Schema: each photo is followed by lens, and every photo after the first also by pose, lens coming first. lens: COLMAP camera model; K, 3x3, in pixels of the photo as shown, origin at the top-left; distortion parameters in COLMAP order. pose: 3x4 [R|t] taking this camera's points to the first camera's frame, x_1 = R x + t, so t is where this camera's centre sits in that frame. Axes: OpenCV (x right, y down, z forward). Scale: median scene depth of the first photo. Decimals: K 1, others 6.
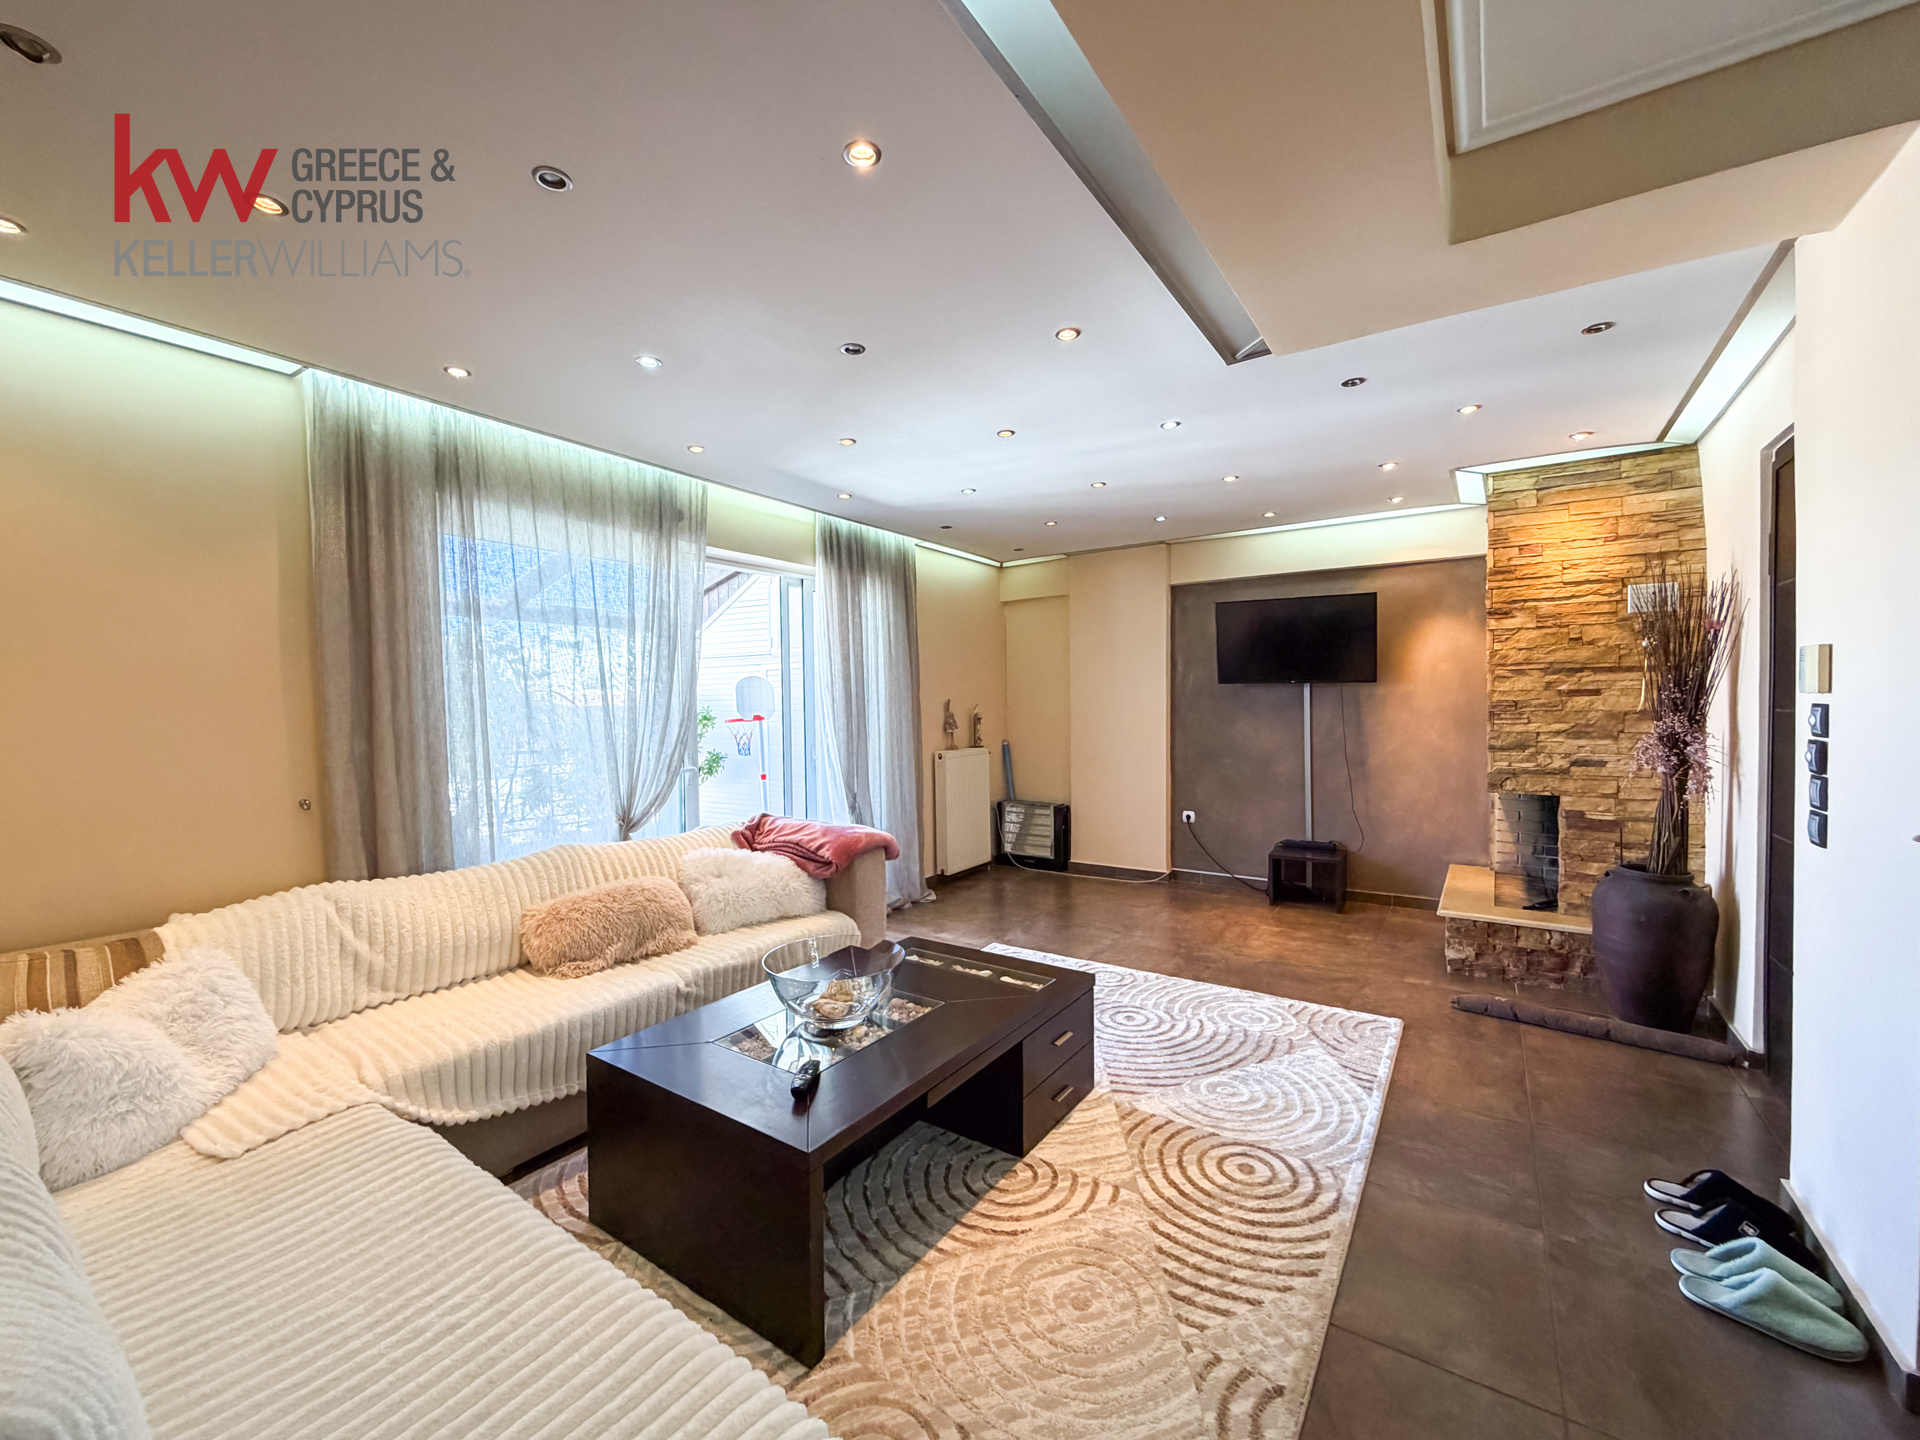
lens RADIAL K [[779.5, 0, 951.7], [0, 779.5, 718.8], [0, 0, 1]] dist [-0.001502, -0.000020]
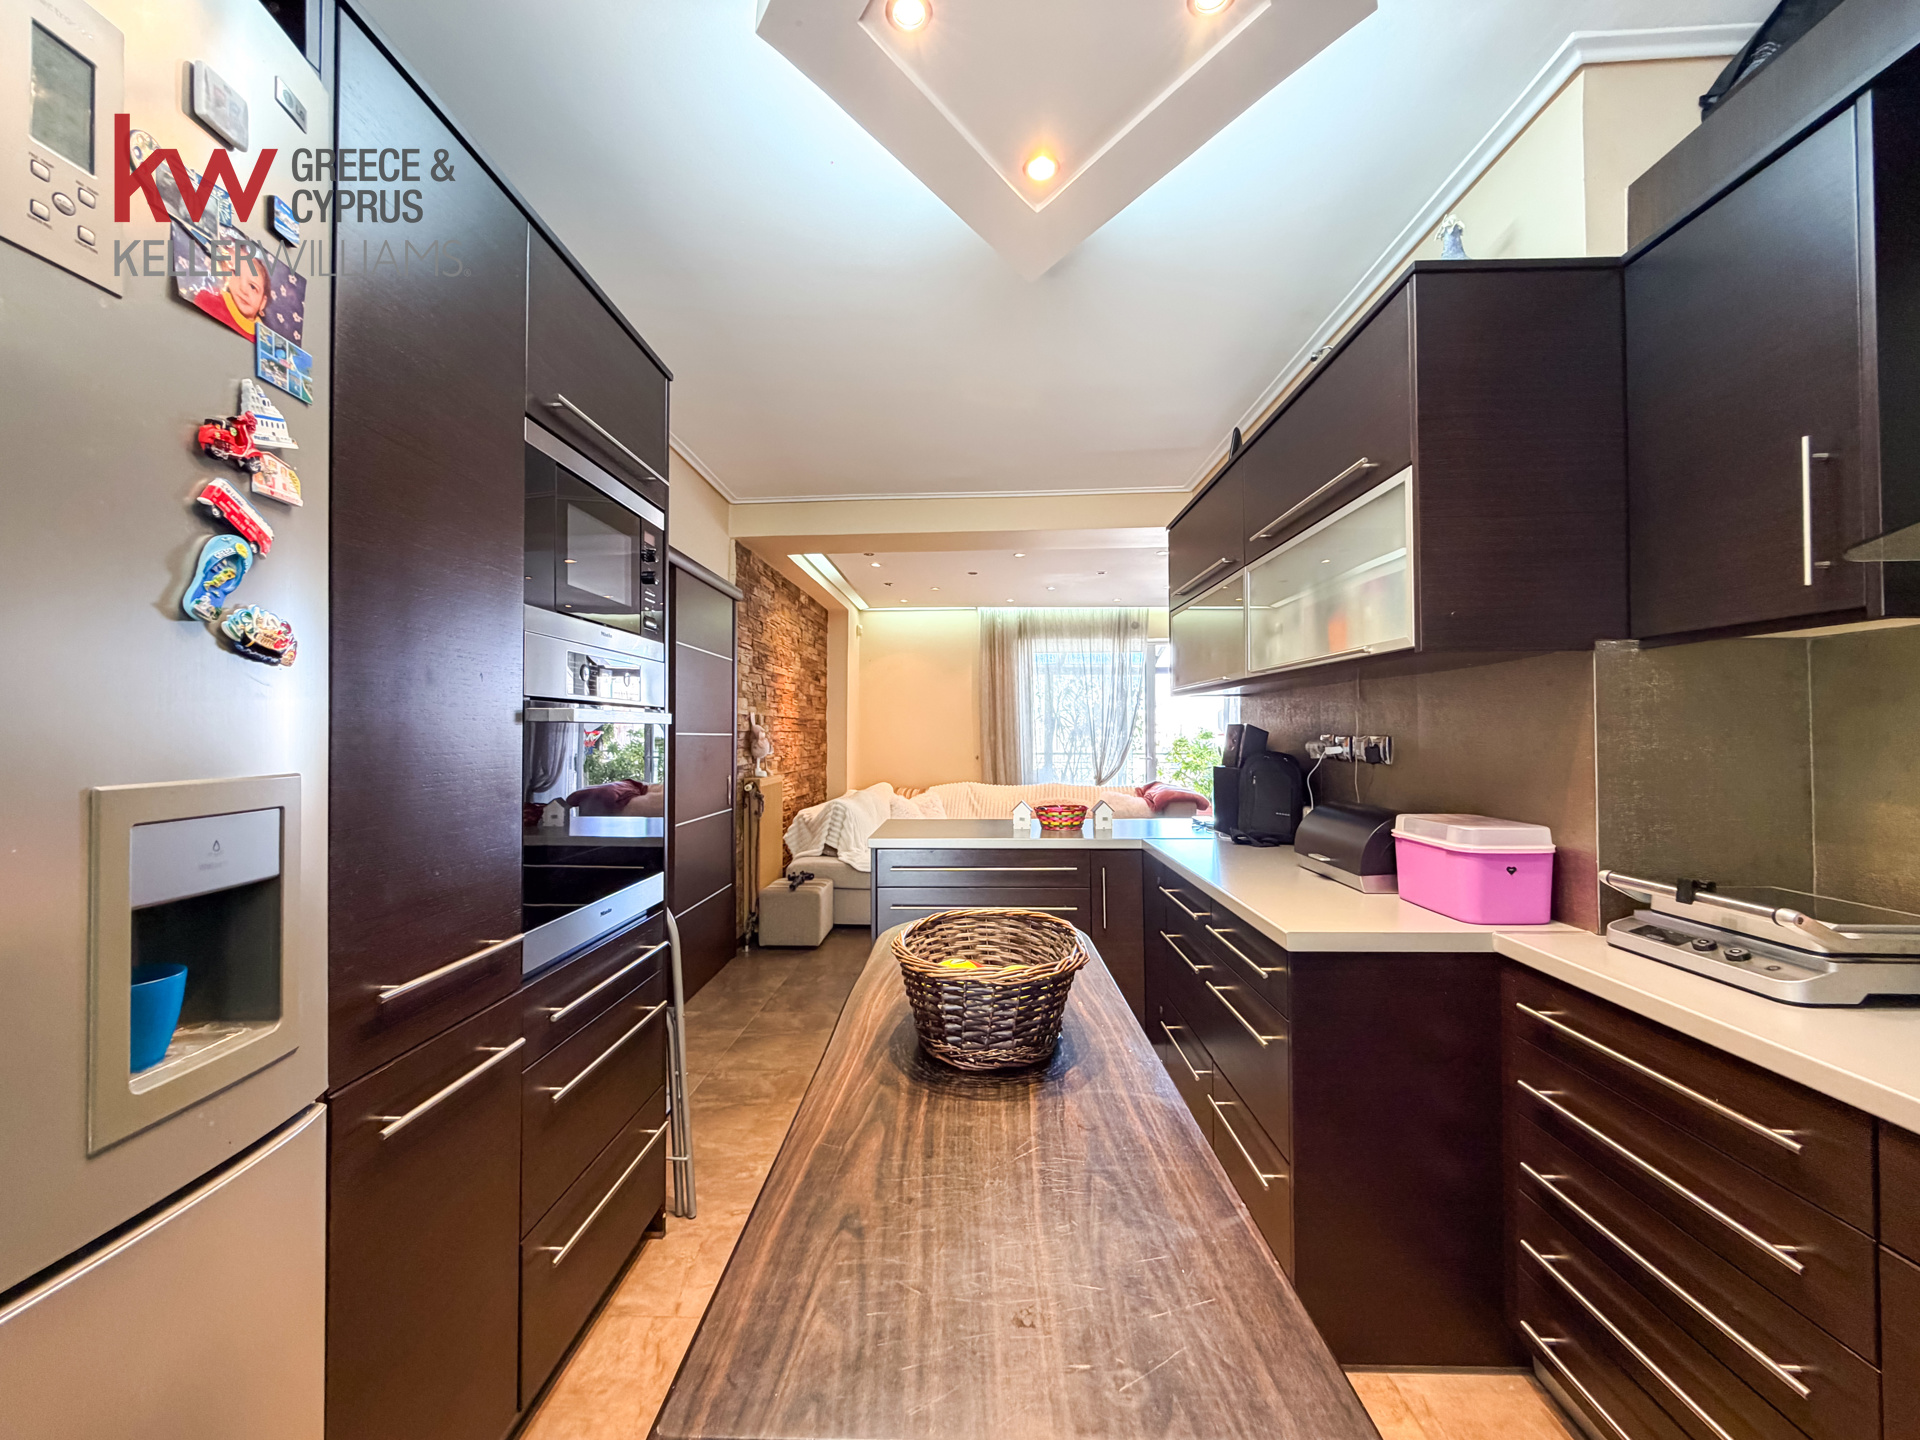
lens RADIAL K [[779.5, 0, 951.7], [0, 779.5, 718.8], [0, 0, 1]] dist [-0.001502, -0.000020]
pose [[0.529867, -0.007689, -0.848046, 1.140560], [-0.017342, 0.999652, -0.019899, 0.022012], [0.847903, 0.025251, 0.529549, -0.447781]]
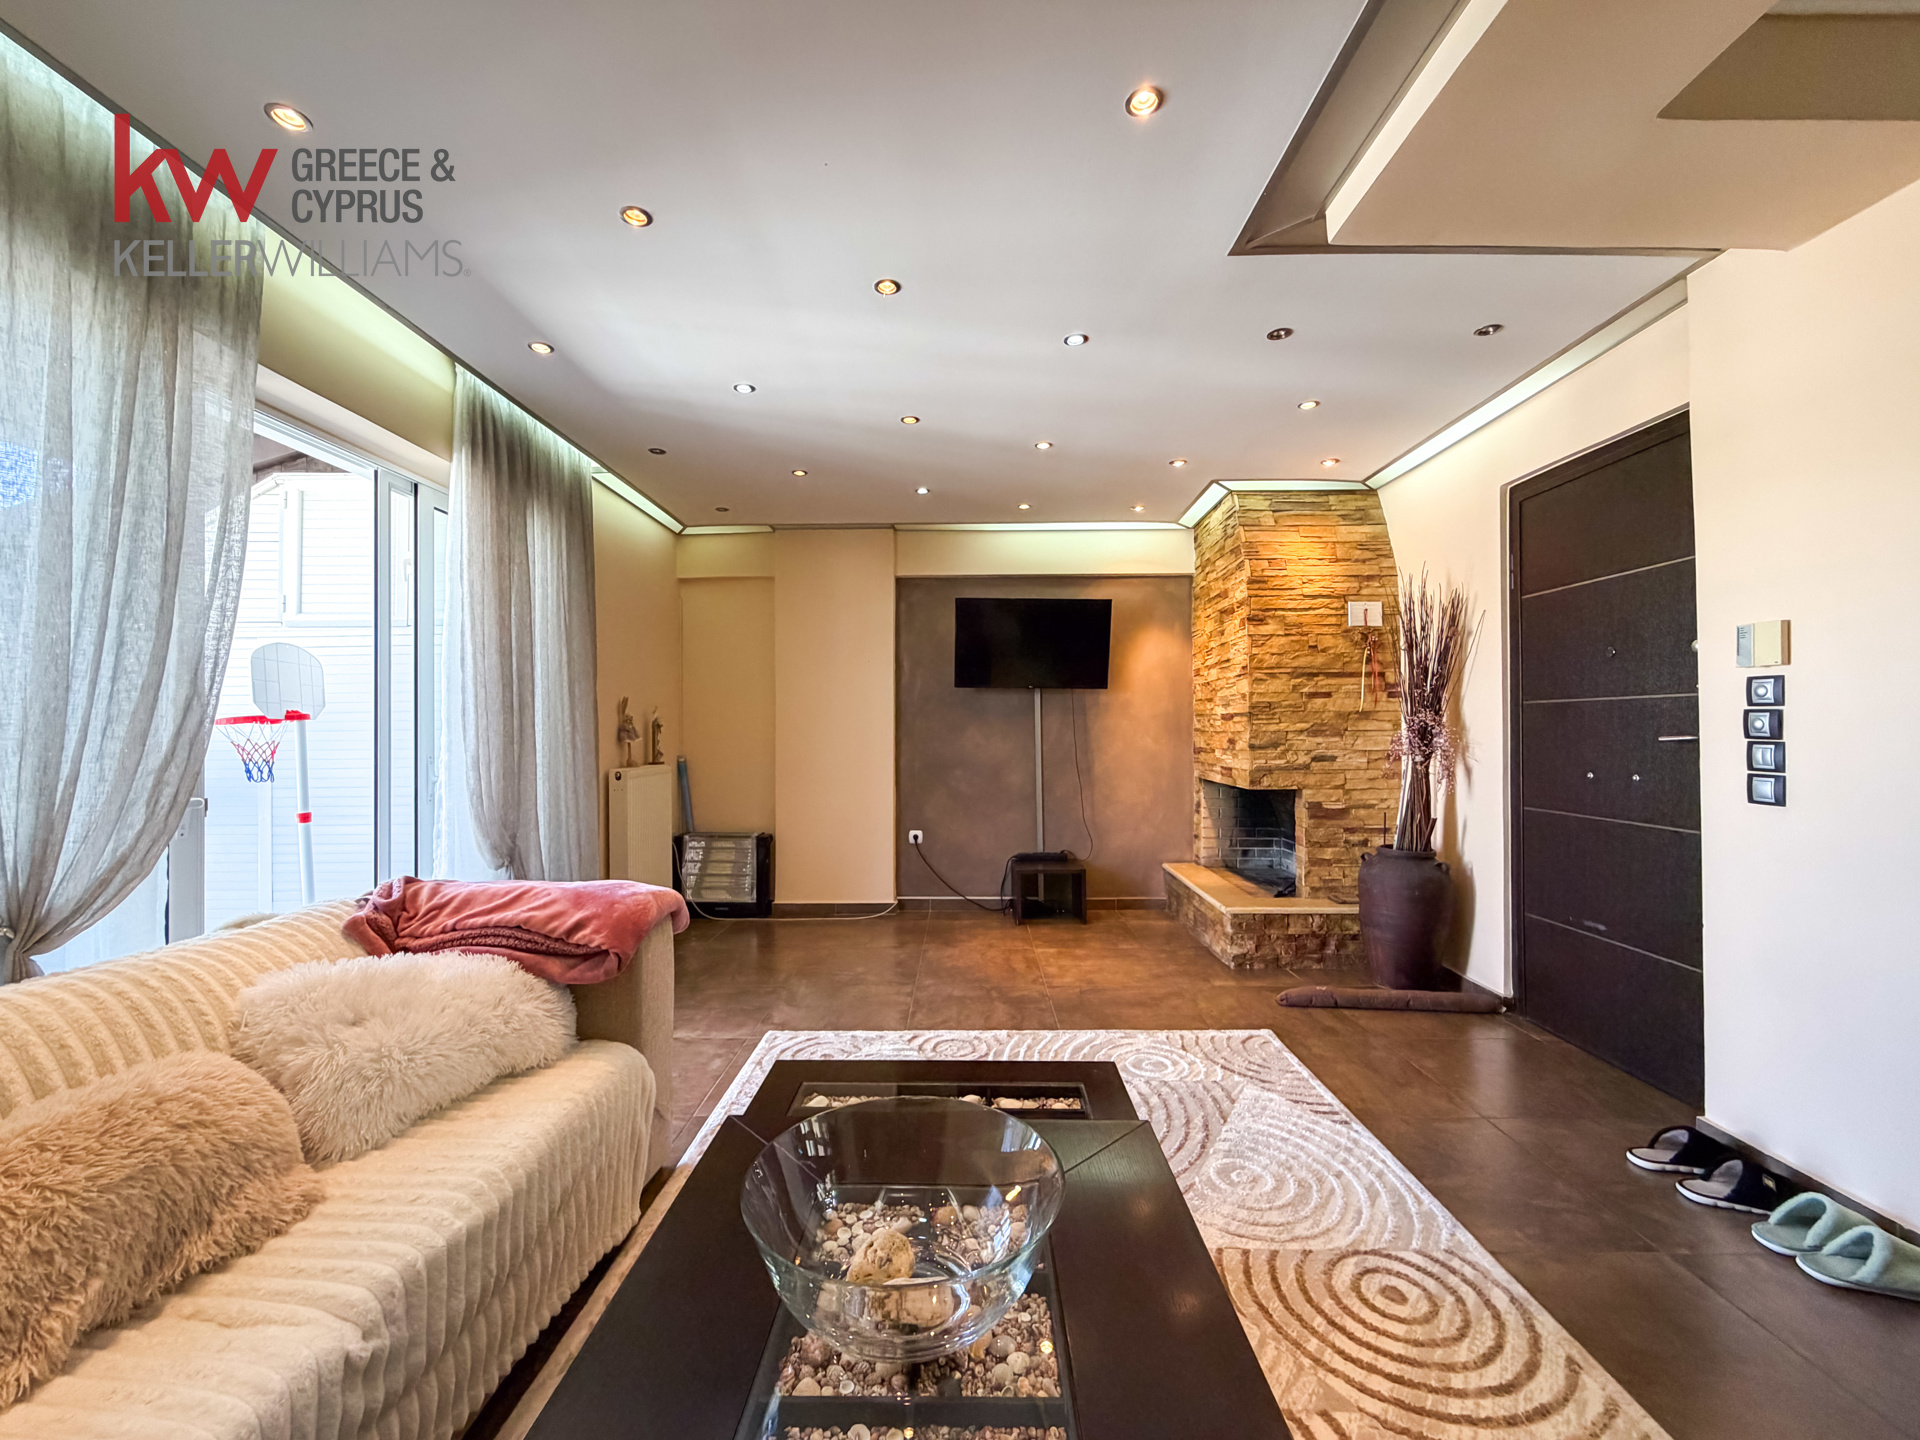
lens RADIAL K [[771.1, 0, 960.0], [0, 771.1, 720.0], [0, 0, 1]] dist [-0.001752, 0.000084]
pose [[0.833752, 0.013881, 0.551965, -0.224731], [0.007009, 0.999337, -0.035718, 0.037983], [-0.552095, 0.033648, 0.833102, 0.369898]]
